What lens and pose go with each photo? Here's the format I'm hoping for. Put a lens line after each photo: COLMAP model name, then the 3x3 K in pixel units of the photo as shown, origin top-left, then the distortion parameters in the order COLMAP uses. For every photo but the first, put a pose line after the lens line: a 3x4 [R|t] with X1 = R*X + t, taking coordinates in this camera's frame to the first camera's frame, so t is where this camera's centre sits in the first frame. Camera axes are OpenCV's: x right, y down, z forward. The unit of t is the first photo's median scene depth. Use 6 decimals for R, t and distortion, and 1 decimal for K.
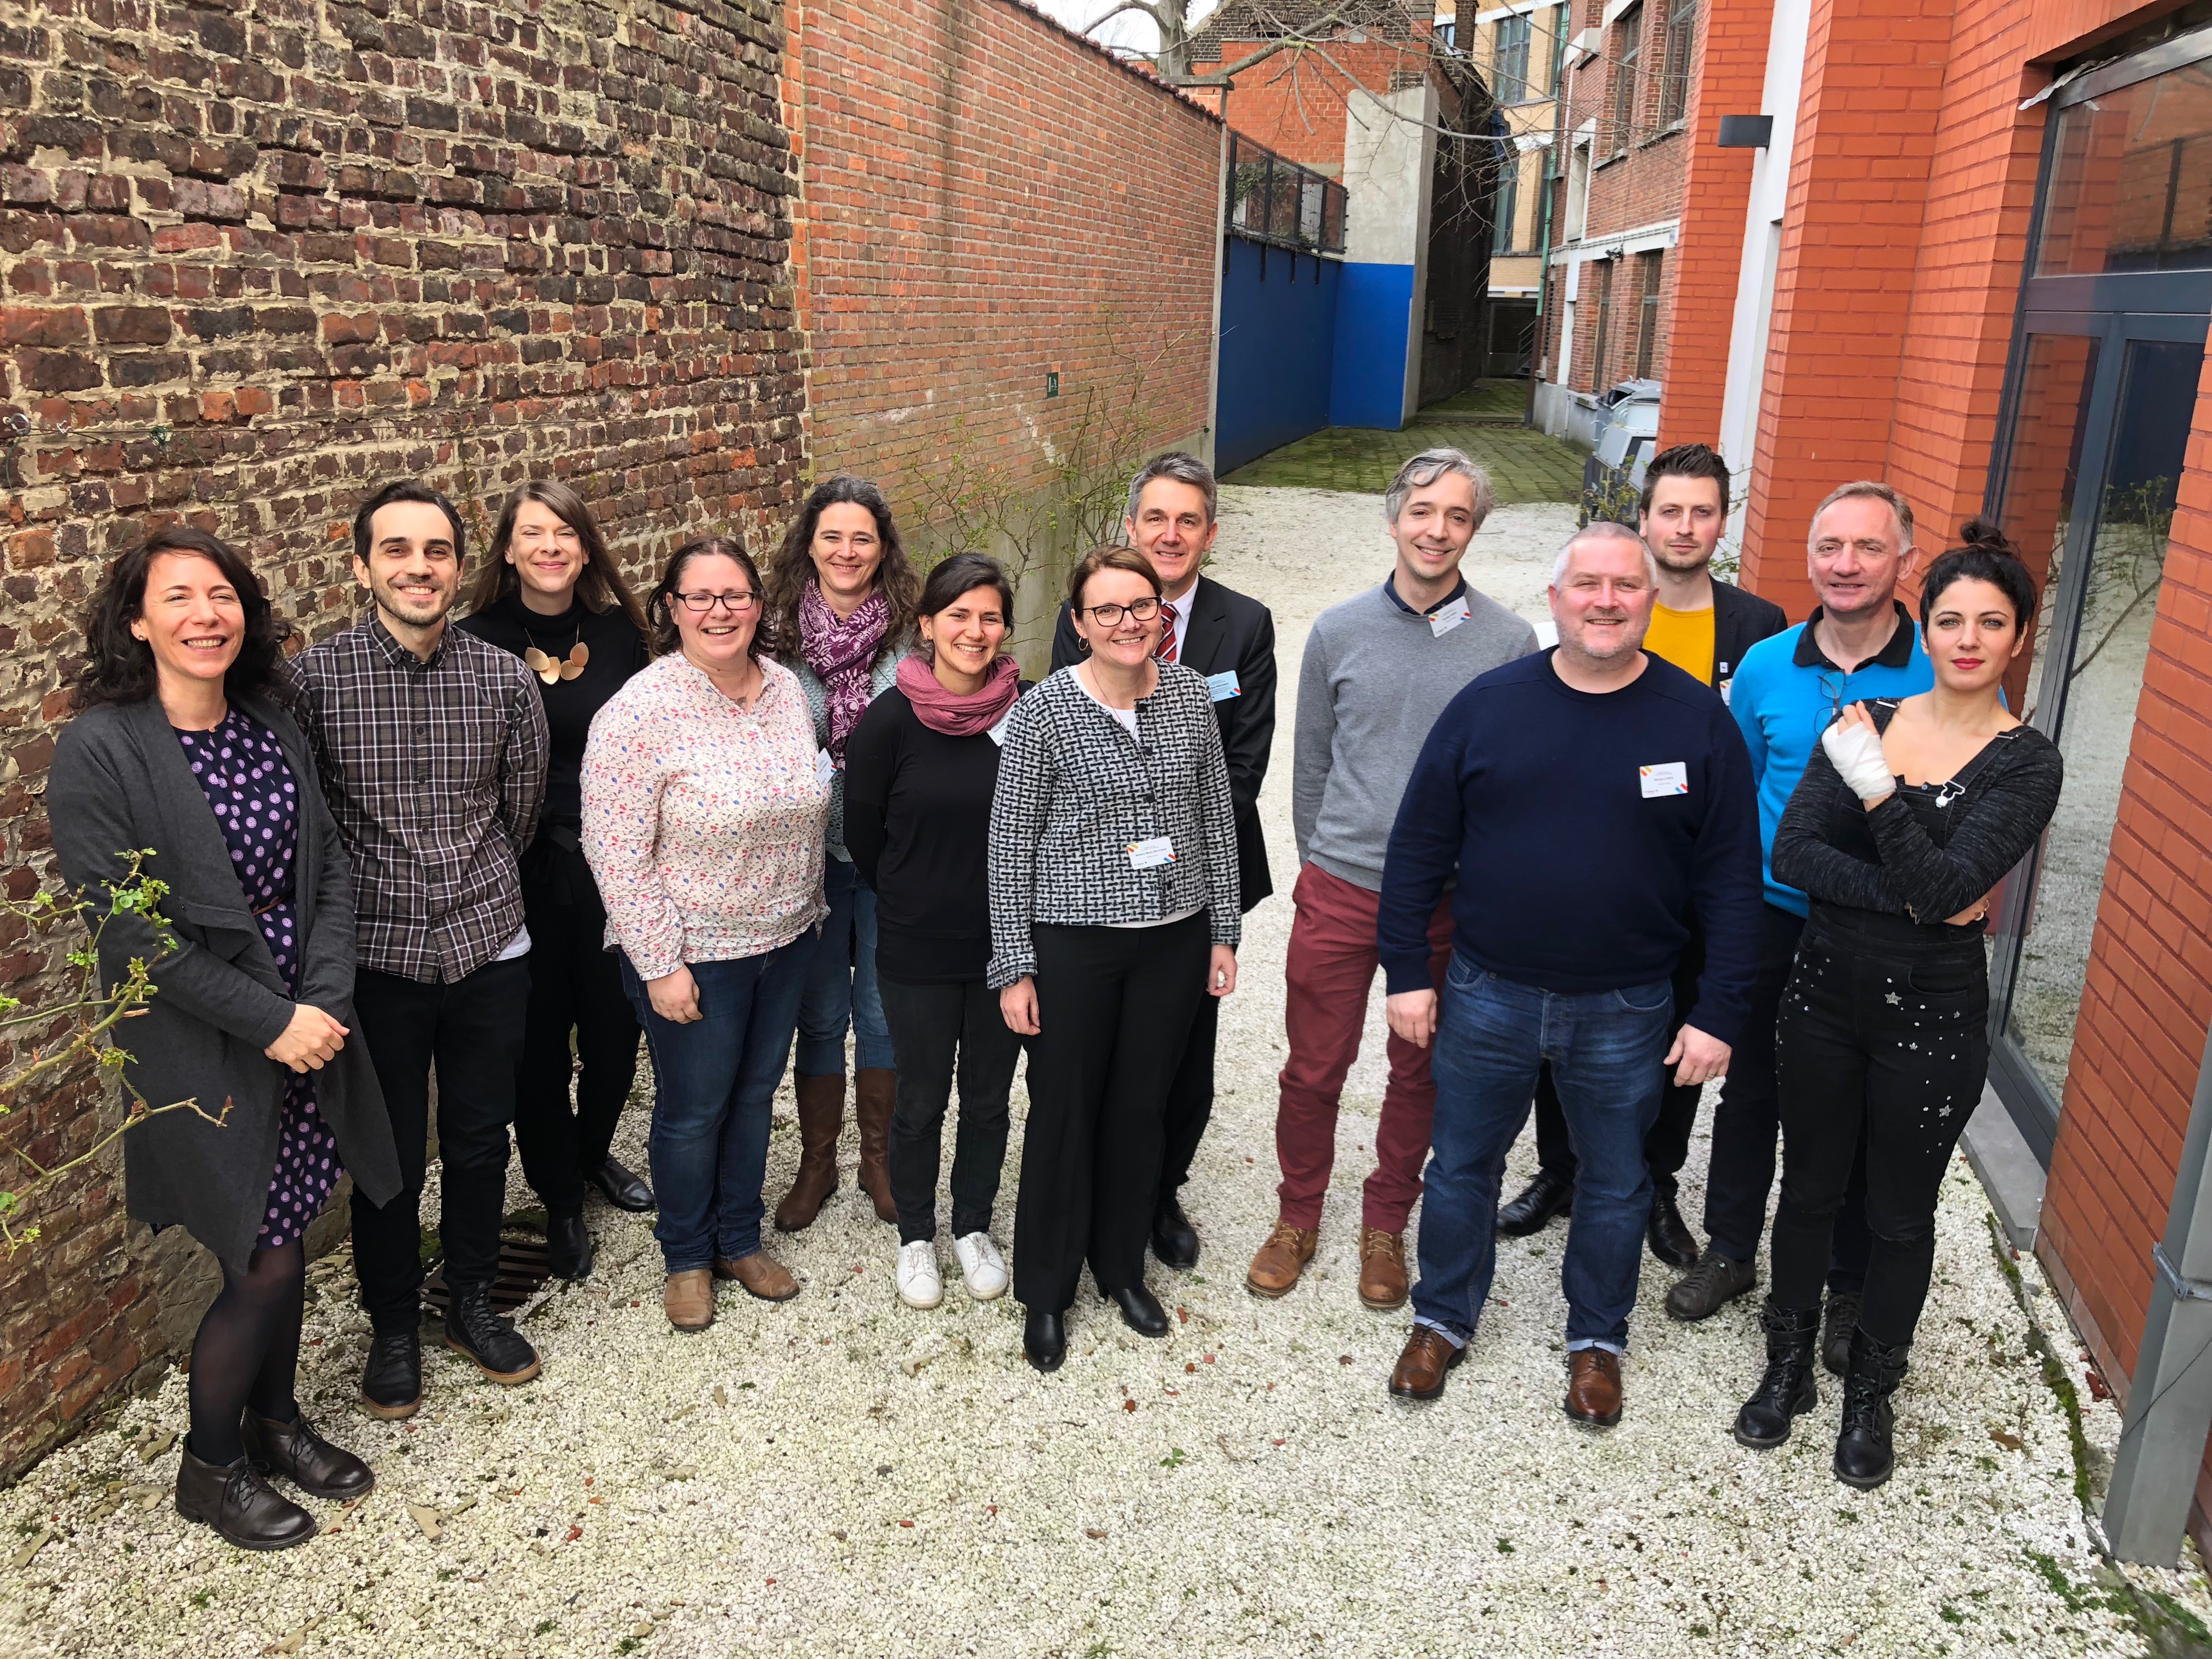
lens RADIAL K [[1804.2, 0, 1108.9], [0, 1804.2, 819.5], [0, 0, 1]] dist [0.007866, -0.010991]
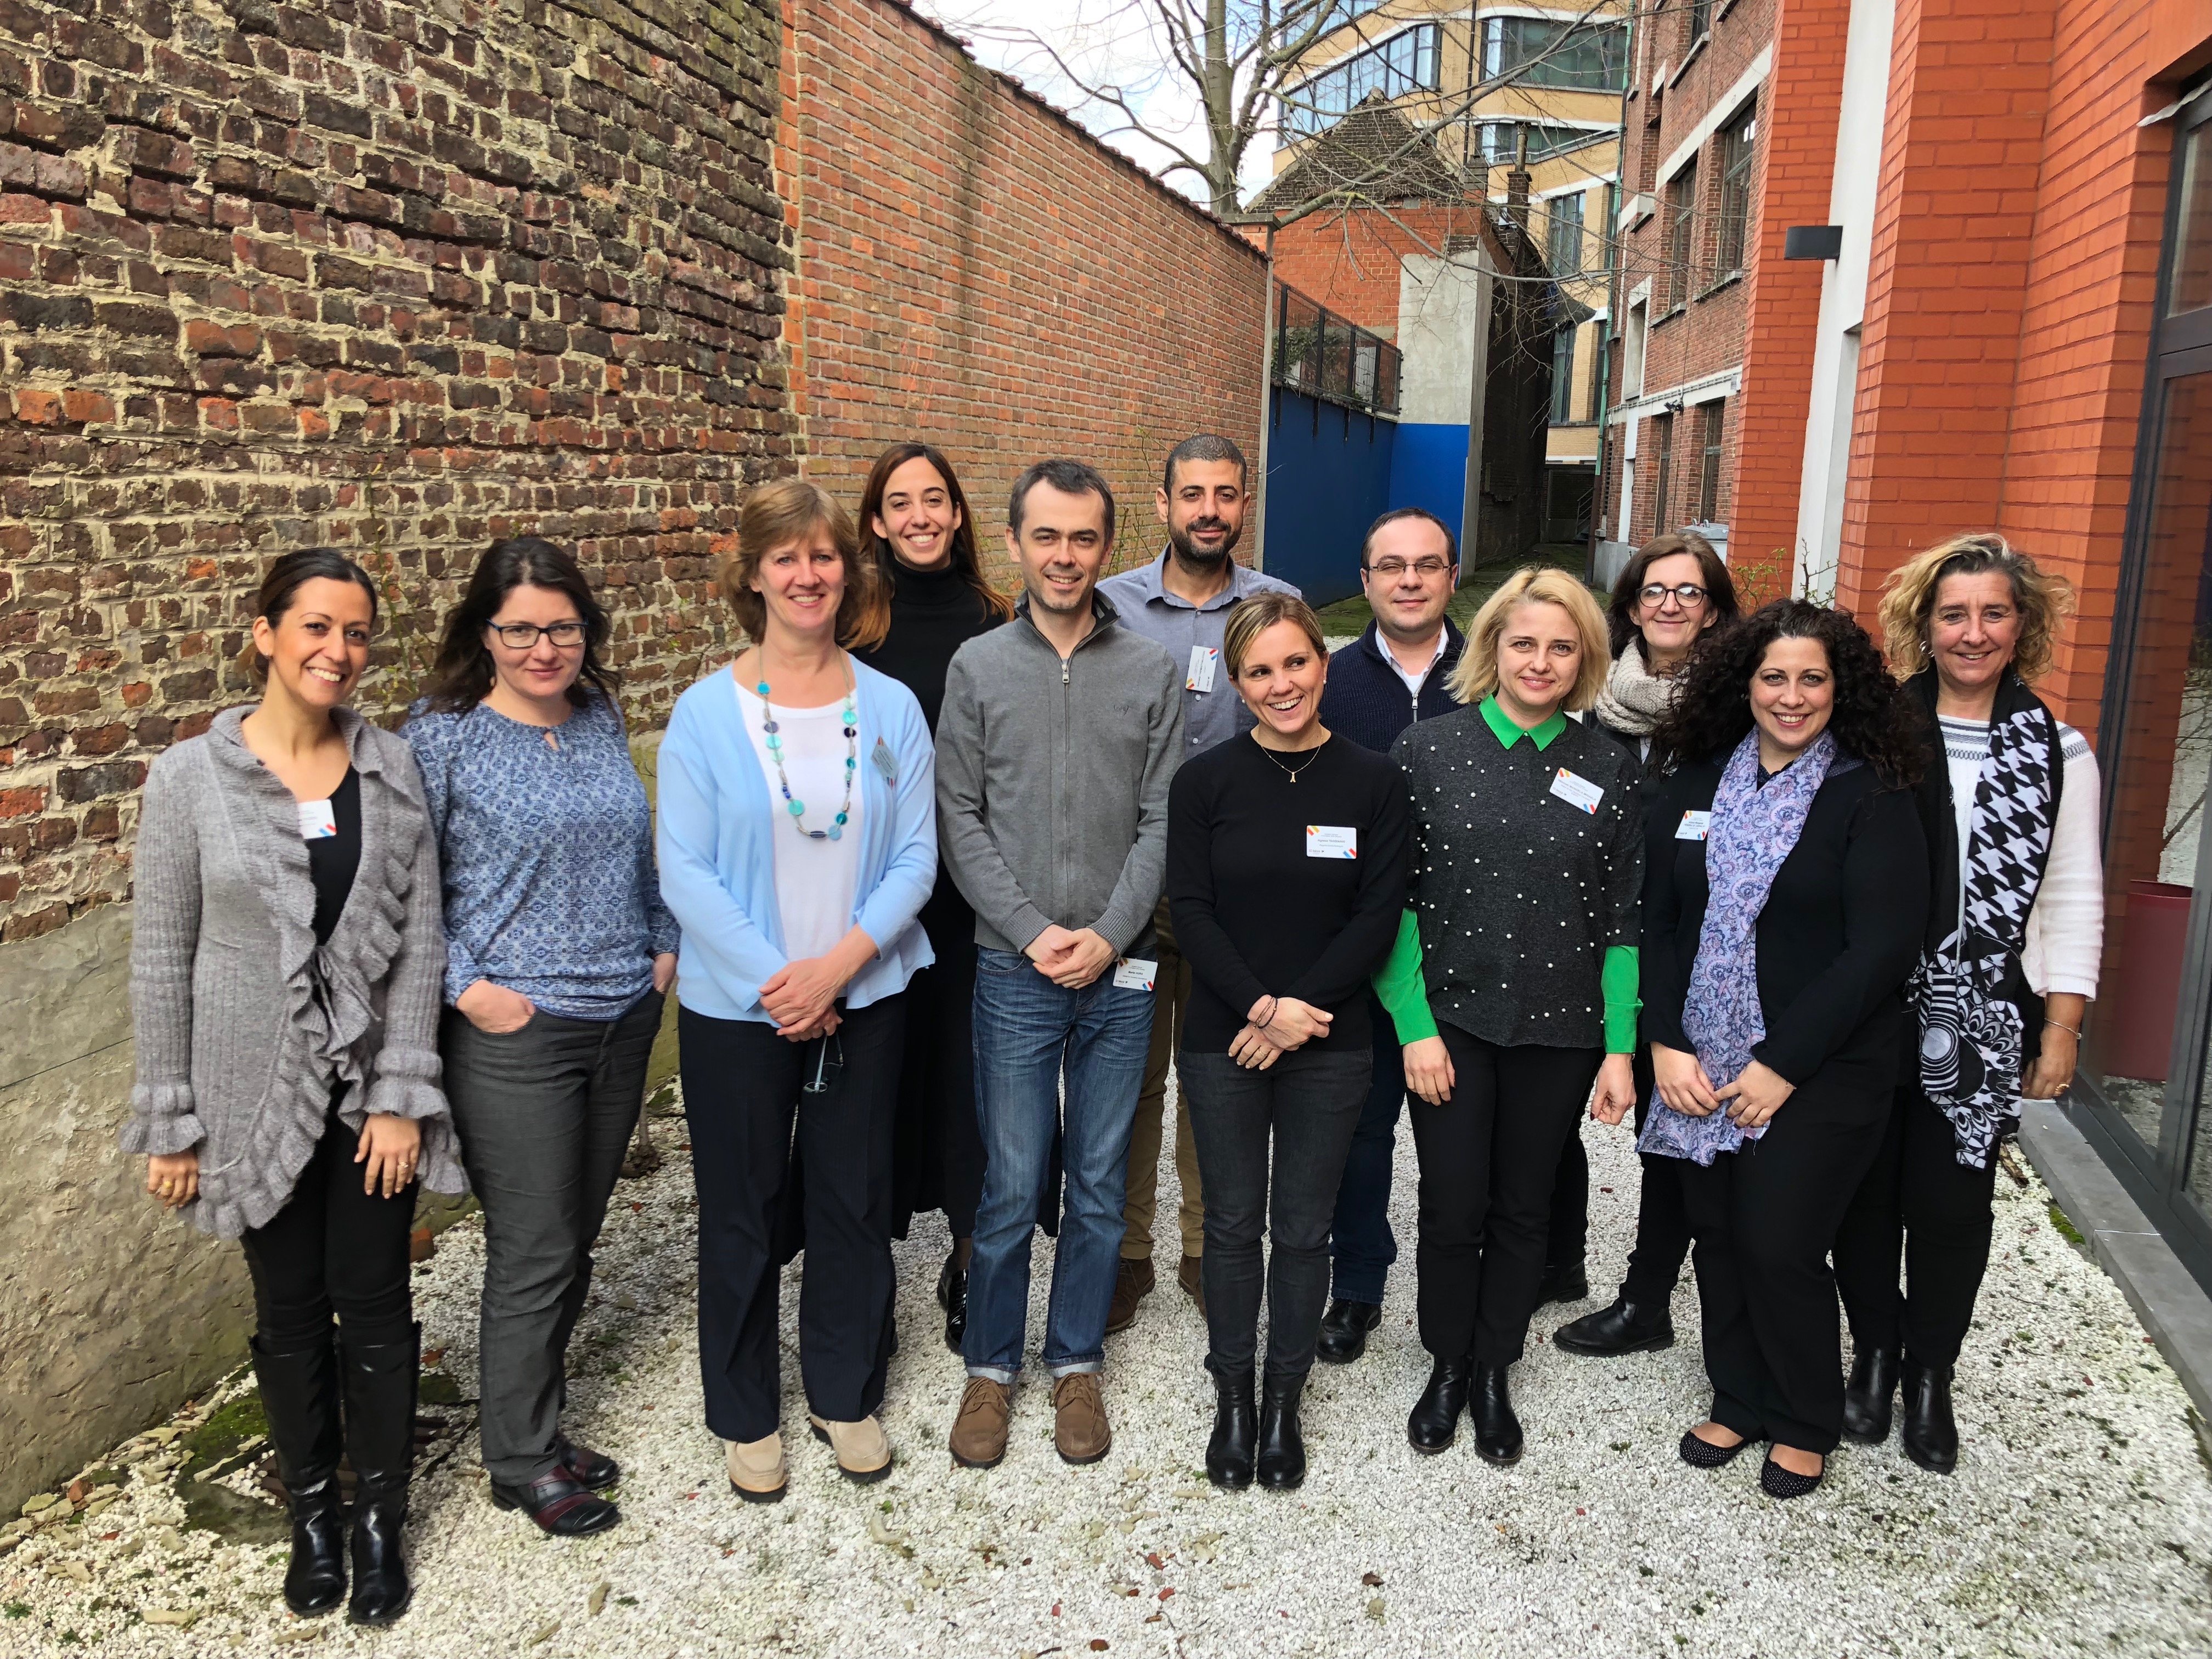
lens RADIAL K [[1804.2, 0, 1082.7], [0, 1804.2, 823.9], [0, 0, 1]] dist [0.007866, -0.010991]
pose [[0.998819, 0.000225, -0.048596, 0.028023], [-0.004668, 0.995810, -0.091327, 0.029296], [0.048372, 0.091446, 0.994635, 0.127779]]
